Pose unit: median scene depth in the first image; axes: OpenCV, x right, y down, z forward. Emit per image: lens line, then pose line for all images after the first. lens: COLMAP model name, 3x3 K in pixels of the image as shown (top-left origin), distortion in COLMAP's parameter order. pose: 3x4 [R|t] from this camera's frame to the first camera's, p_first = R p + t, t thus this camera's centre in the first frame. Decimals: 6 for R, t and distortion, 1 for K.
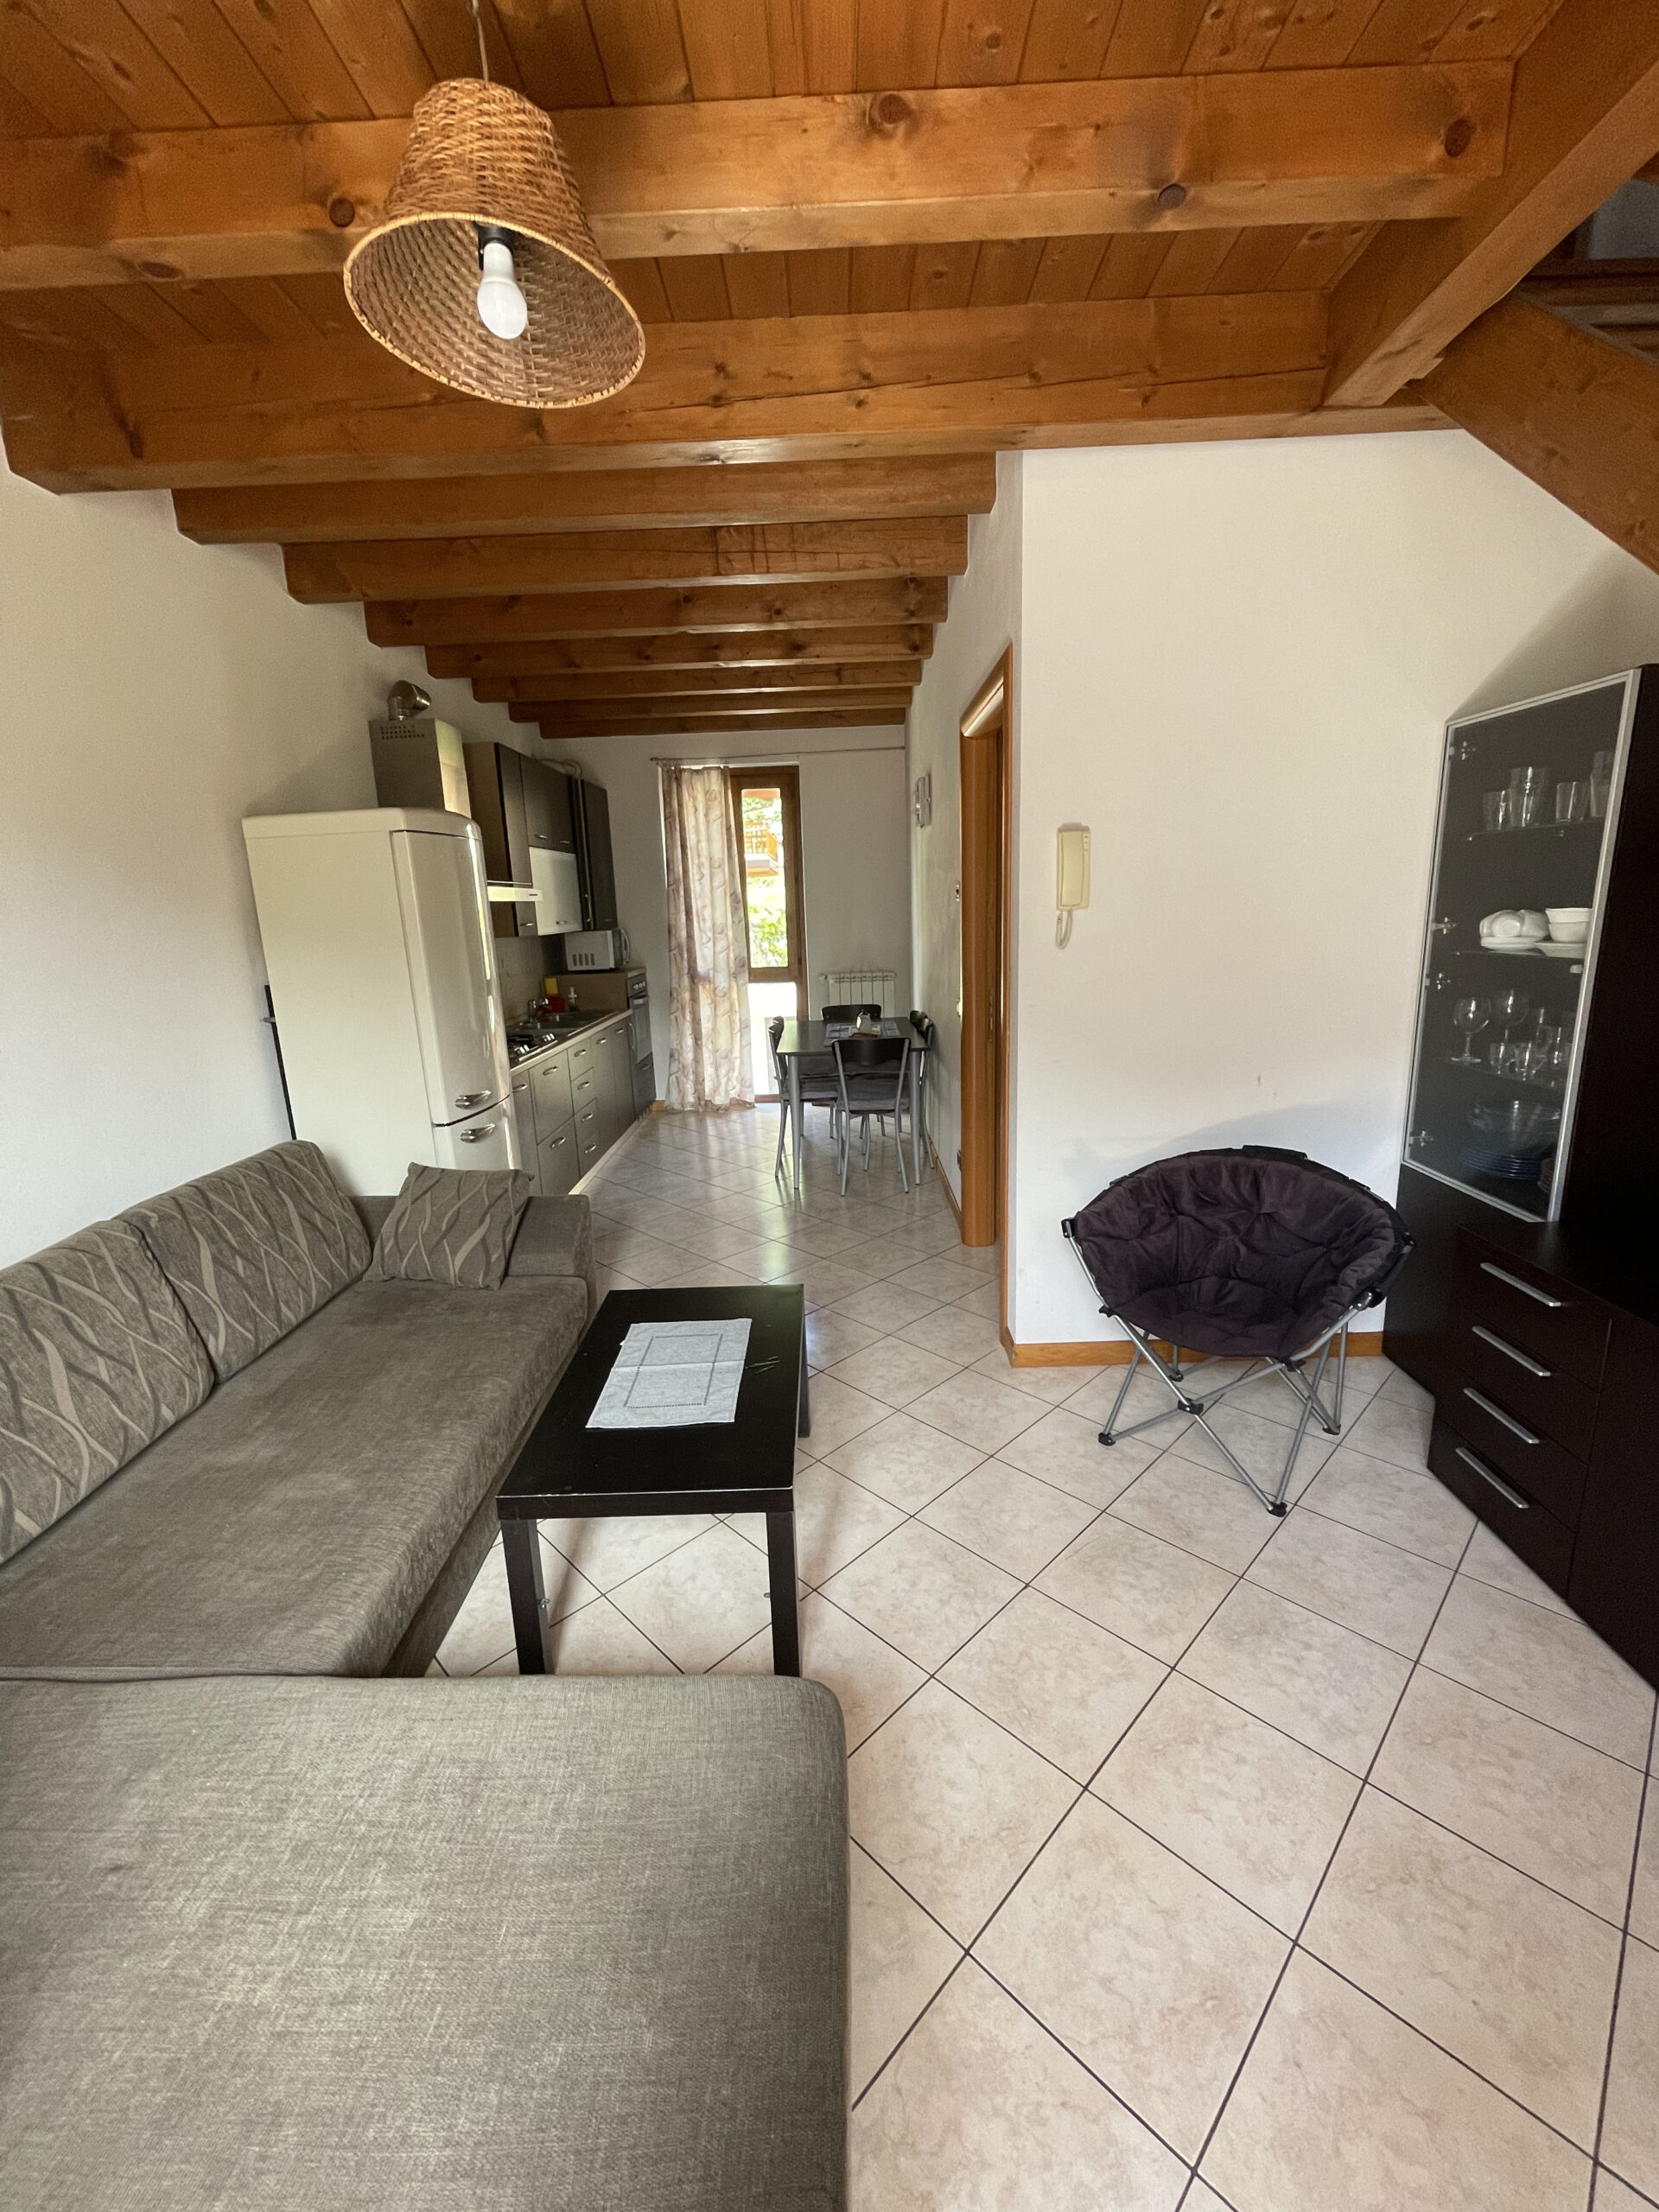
lens RADIAL K [[895.3, 0, 831.2], [0, 895.3, 1112.3], [0, 0, 1]] dist [-0.000068, -0.000224]
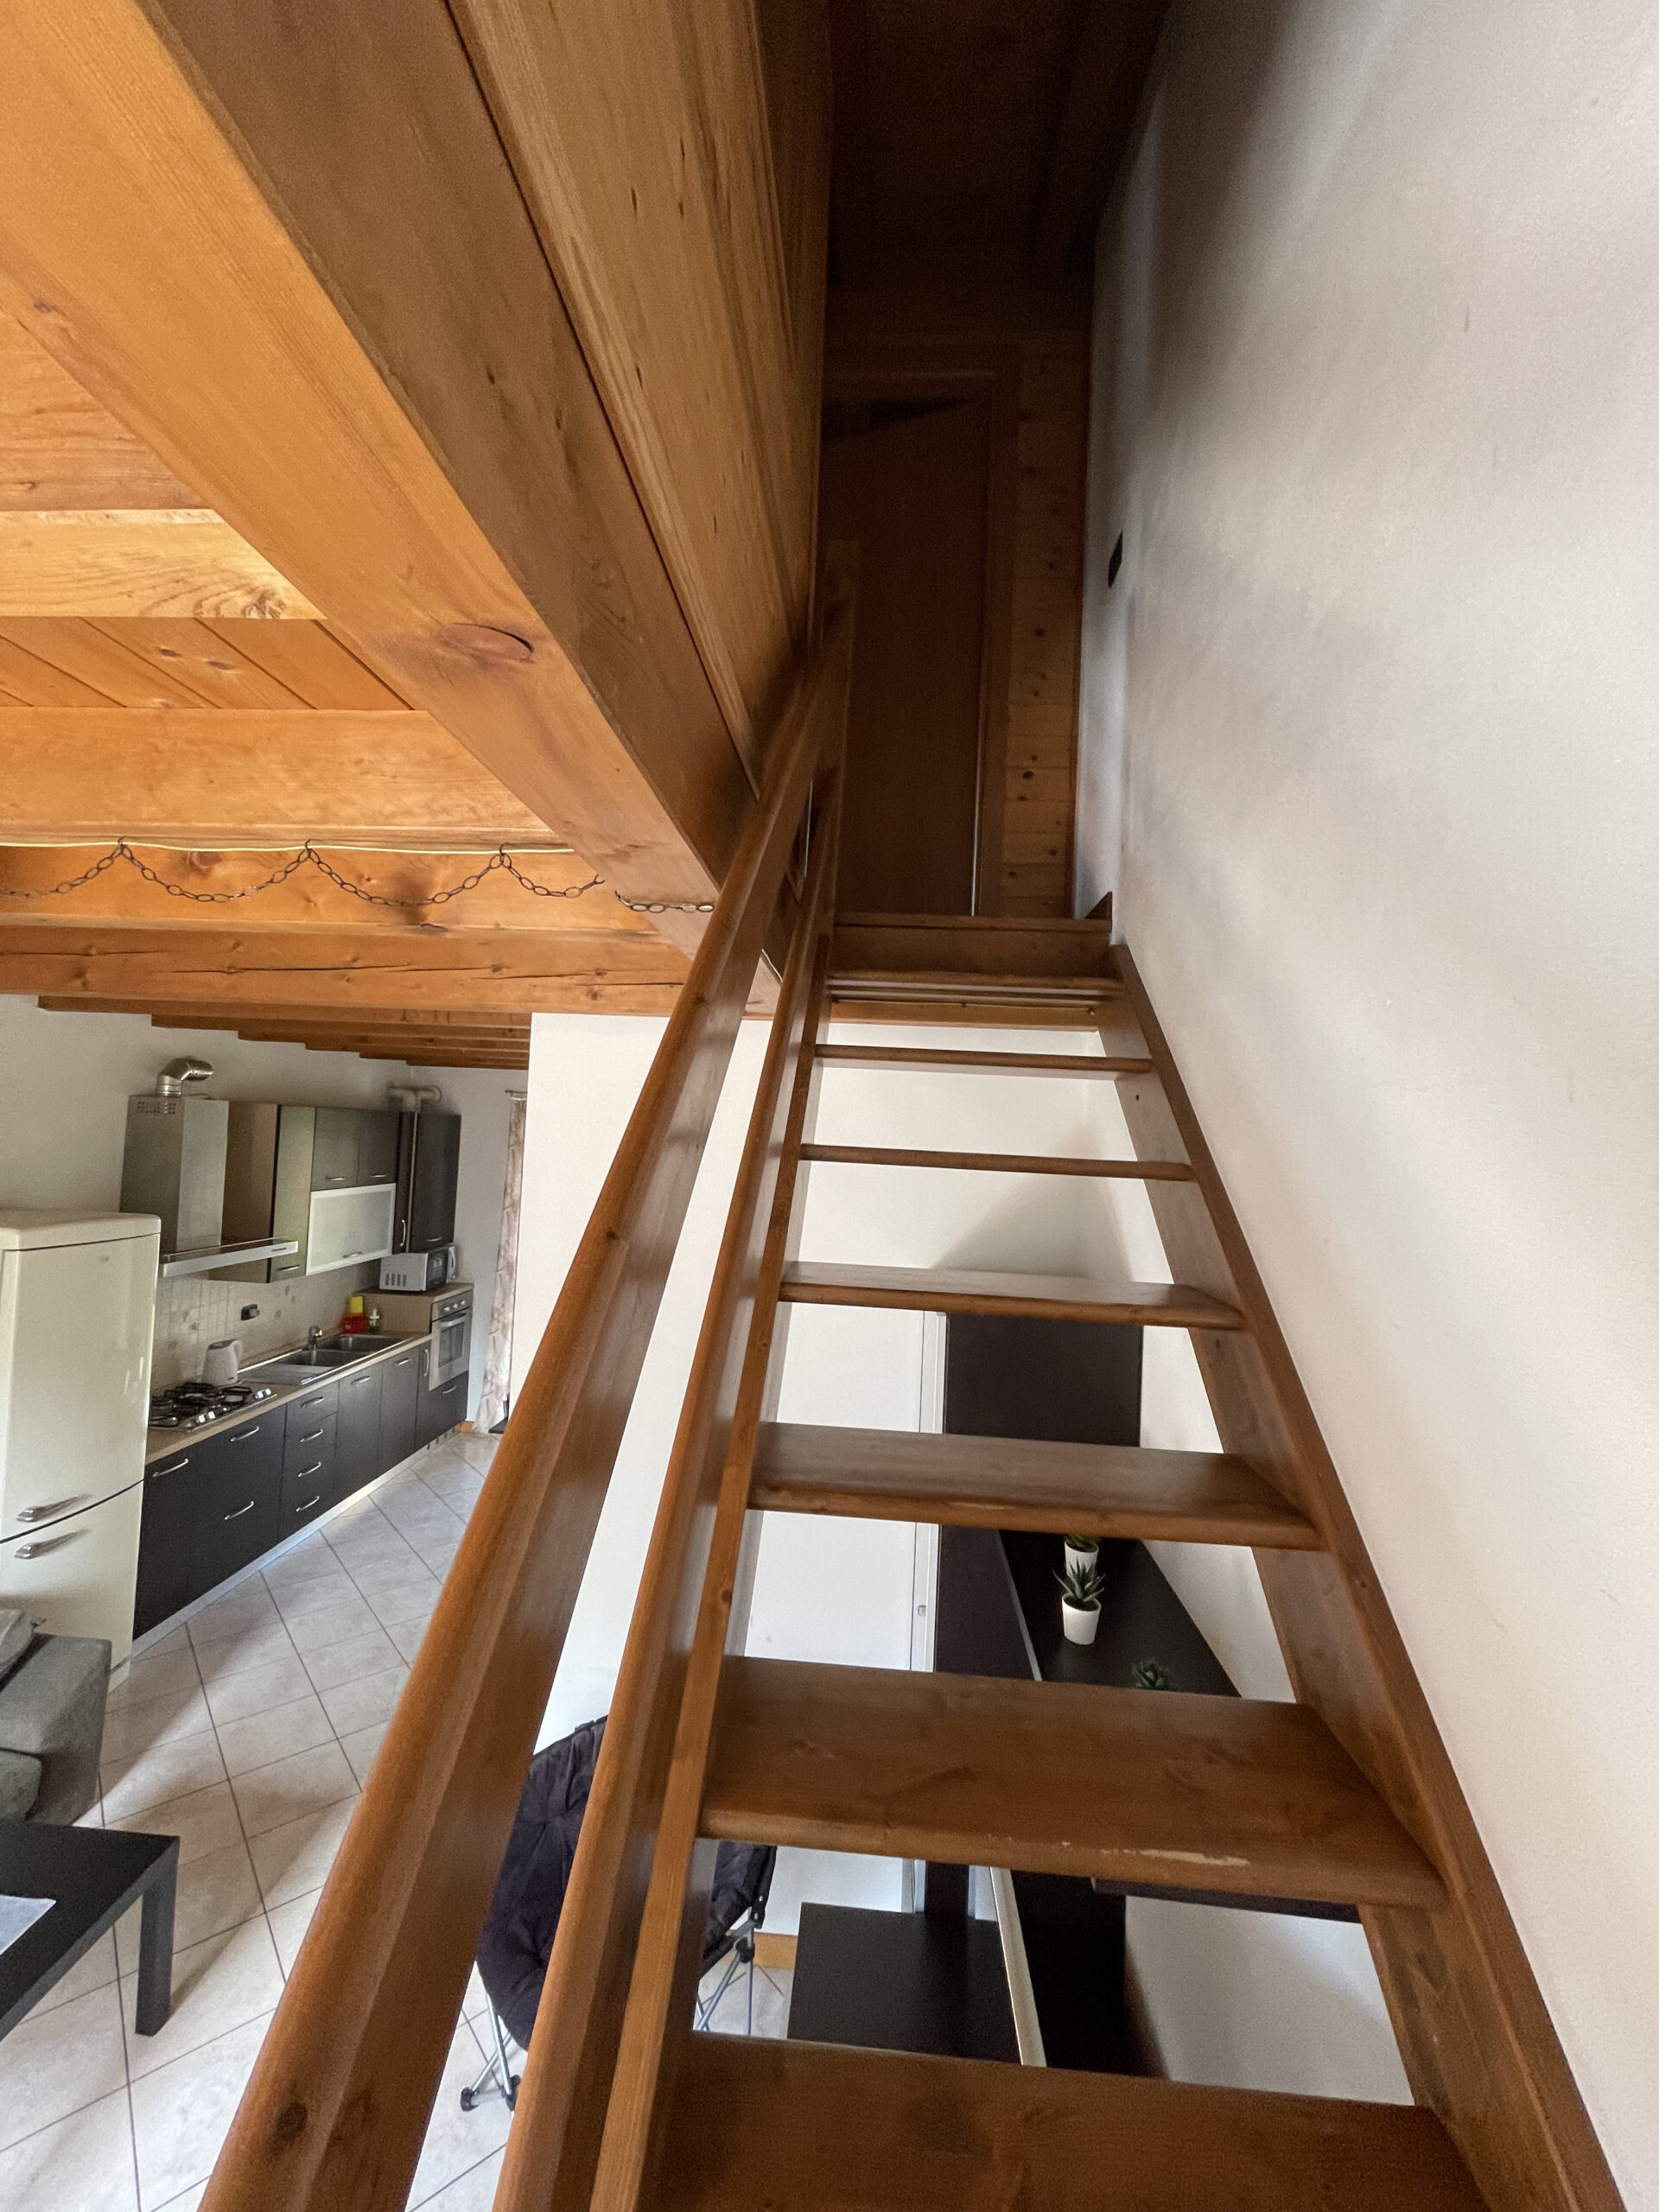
lens RADIAL K [[895.3, 0, 825.8], [0, 895.3, 1104.2], [0, 0, 1]] dist [-0.000068, -0.000224]
pose [[0.995402, 0.075100, -0.059457, 0.253506], [-0.088110, 0.961364, -0.260798, -0.139914], [0.037574, 0.264838, 0.963561, -0.012446]]
